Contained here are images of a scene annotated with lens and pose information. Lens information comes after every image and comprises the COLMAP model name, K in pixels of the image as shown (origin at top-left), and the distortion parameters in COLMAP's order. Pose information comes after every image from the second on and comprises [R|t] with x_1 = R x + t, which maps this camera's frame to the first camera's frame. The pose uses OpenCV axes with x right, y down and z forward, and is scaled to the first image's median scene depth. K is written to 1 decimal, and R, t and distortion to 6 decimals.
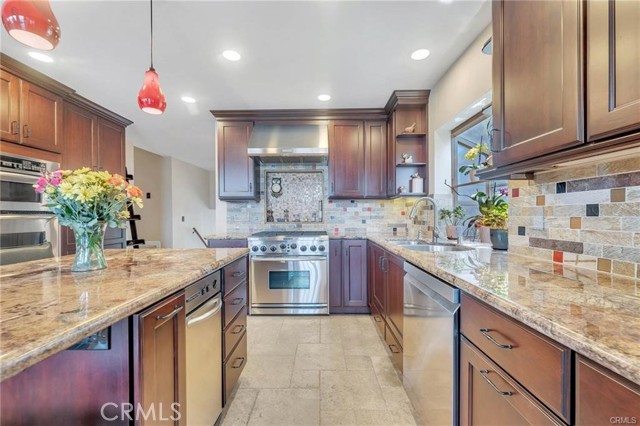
lens RADIAL K [[261.6, 0, 320.0], [0, 261.6, 213.0], [0, 0, 1]] dist [-0.000087, 0.000095]
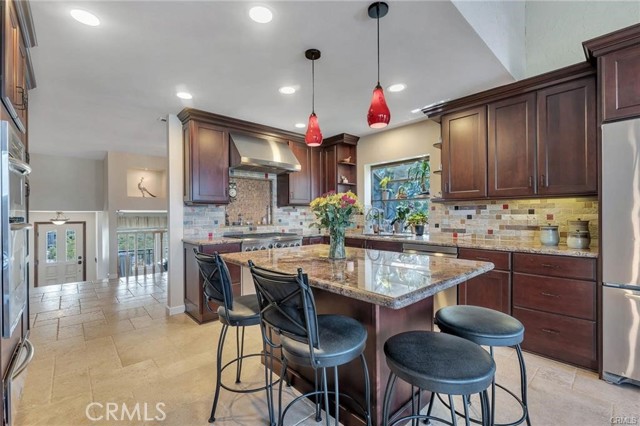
lens RADIAL K [[261.6, 0, 320.0], [0, 261.6, 213.0], [0, 0, 1]] dist [-0.000087, 0.000095]
pose [[0.741484, 0.005423, 0.670949, -0.742450], [-0.002332, 0.999982, -0.005505, -0.012906], [-0.670967, 0.002517, 0.741483, 0.001007]]
